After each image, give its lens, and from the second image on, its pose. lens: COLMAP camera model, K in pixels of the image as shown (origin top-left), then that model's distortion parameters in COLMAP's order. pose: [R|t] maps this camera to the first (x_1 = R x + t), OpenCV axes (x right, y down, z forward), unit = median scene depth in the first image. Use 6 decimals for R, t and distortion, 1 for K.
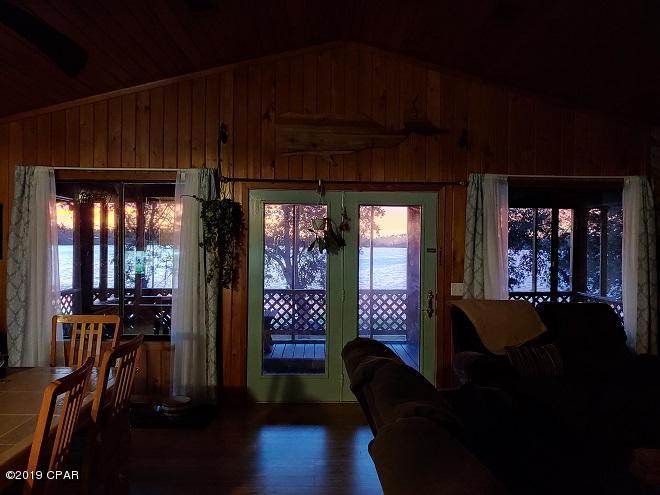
lens RADIAL K [[482.2, 0, 328.6], [0, 482.2, 245.8], [0, 0, 1]] dist [0.007883, 0.001107]
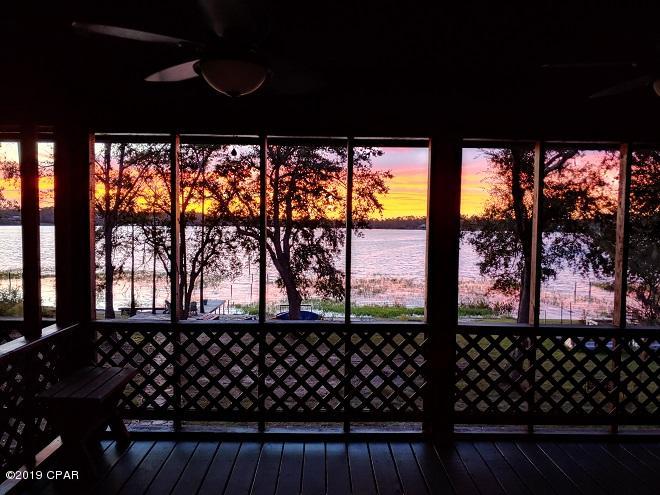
lens RADIAL K [[482.2, 0, 330.5], [0, 482.2, 247.8], [0, 0, 1]] dist [0.007883, 0.001107]
pose [[0.999953, 0.002147, -0.009501, 0.076501], [-0.001741, 0.999093, 0.042546, 0.001450], [0.009584, -0.042527, 0.999049, 0.550055]]
